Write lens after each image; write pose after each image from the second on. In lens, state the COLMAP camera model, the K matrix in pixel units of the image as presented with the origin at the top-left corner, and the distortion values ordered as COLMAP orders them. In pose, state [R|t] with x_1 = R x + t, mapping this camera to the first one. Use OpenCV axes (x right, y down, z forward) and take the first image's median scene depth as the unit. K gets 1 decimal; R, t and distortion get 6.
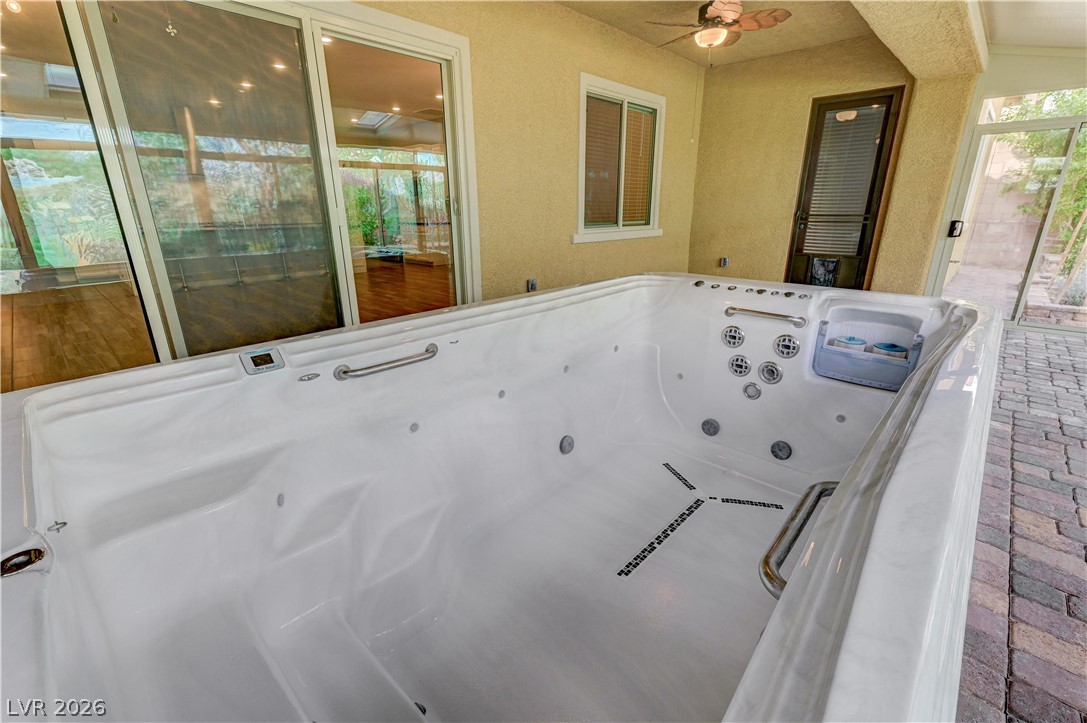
lens RADIAL K [[469.1, 0, 547.2], [0, 469.1, 362.9], [0, 0, 1]] dist [0.001553, 0.000249]
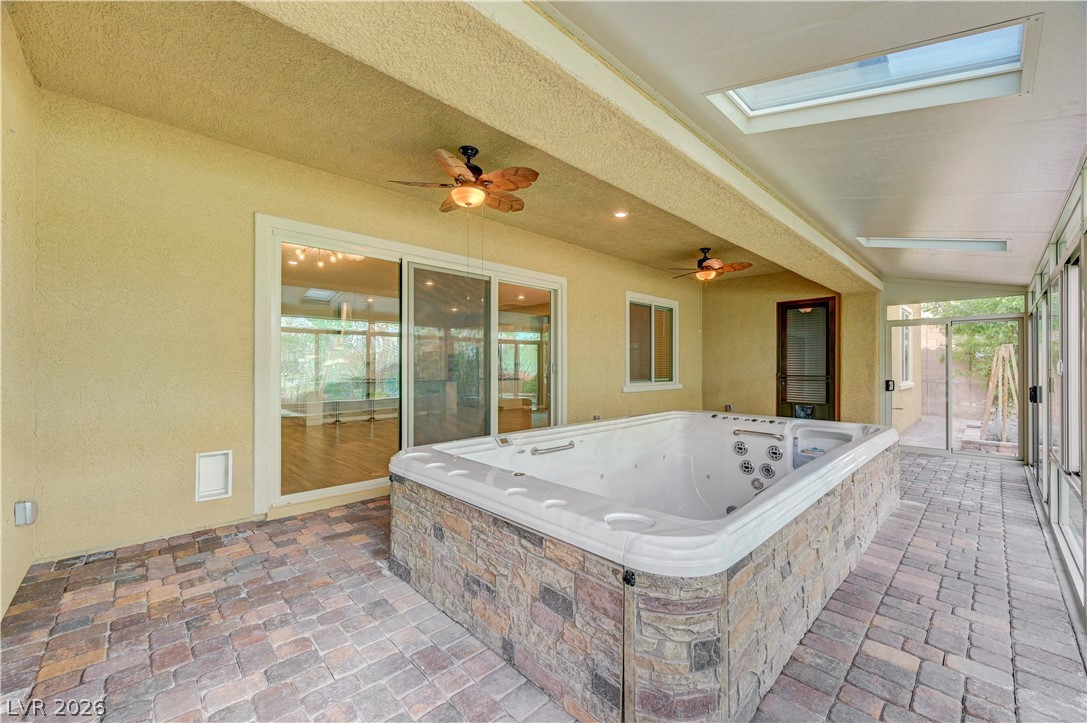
lens RADIAL K [[429.0, 0, 540.6], [0, 429.0, 364.9], [0, 0, 1]] dist [0.000124, 0.000100]
pose [[0.998169, 0.007364, -0.060030, -0.135373], [-0.026069, 0.948010, -0.317171, 0.107735], [0.054574, 0.318155, 0.946467, -0.350307]]
